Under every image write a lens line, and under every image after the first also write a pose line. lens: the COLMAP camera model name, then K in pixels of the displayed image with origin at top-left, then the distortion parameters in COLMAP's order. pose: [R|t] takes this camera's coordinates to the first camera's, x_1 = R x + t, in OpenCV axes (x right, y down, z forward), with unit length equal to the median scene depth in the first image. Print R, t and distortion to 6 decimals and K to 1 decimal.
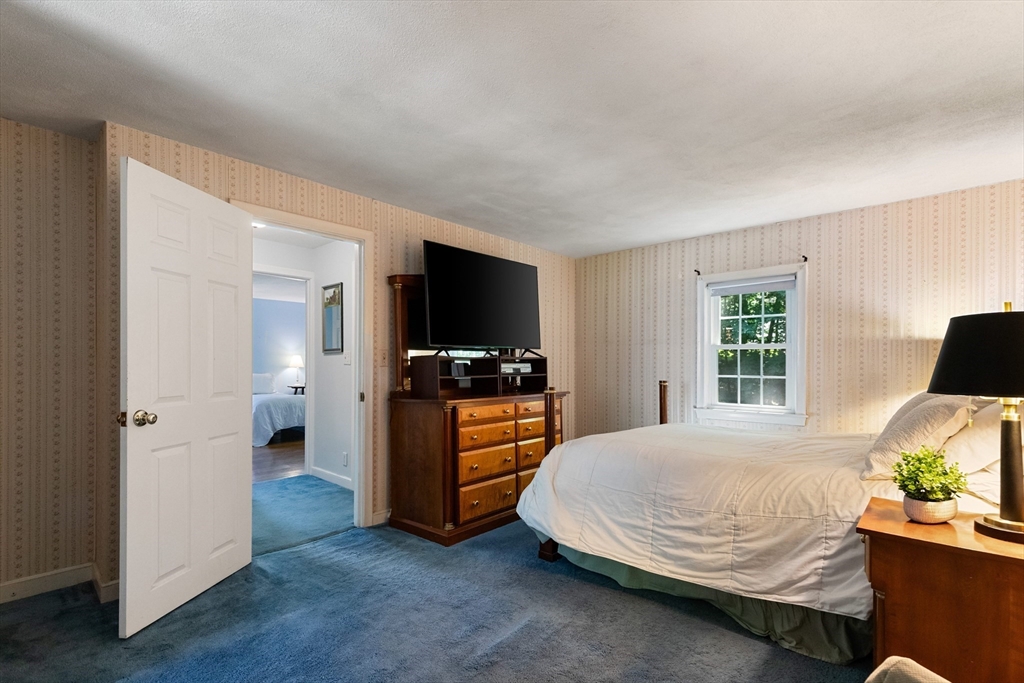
lens RADIAL K [[469.4, 0, 491.2], [0, 469.4, 365.4], [0, 0, 1]] dist [-0.003339, 0.000148]
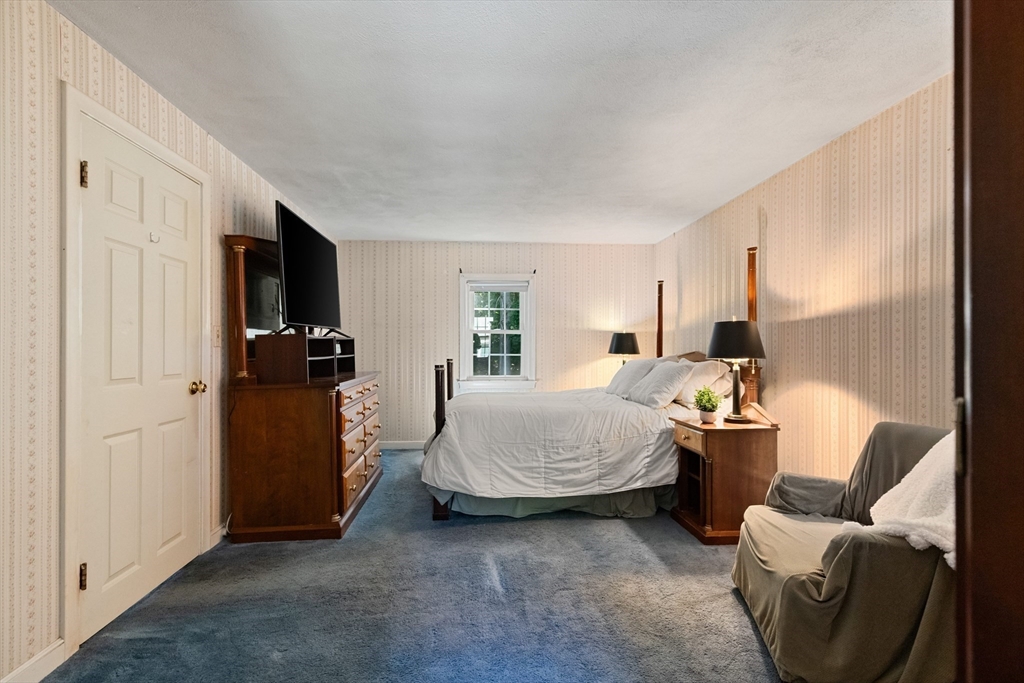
lens RADIAL K [[469.4, 0, 486.7], [0, 469.4, 348.7], [0, 0, 1]] dist [-0.003339, 0.000148]
pose [[0.693221, -0.002646, 0.720720, -0.707650], [0.001069, 0.999996, 0.002642, 0.005226], [-0.720724, -0.001061, 0.693221, 0.171951]]
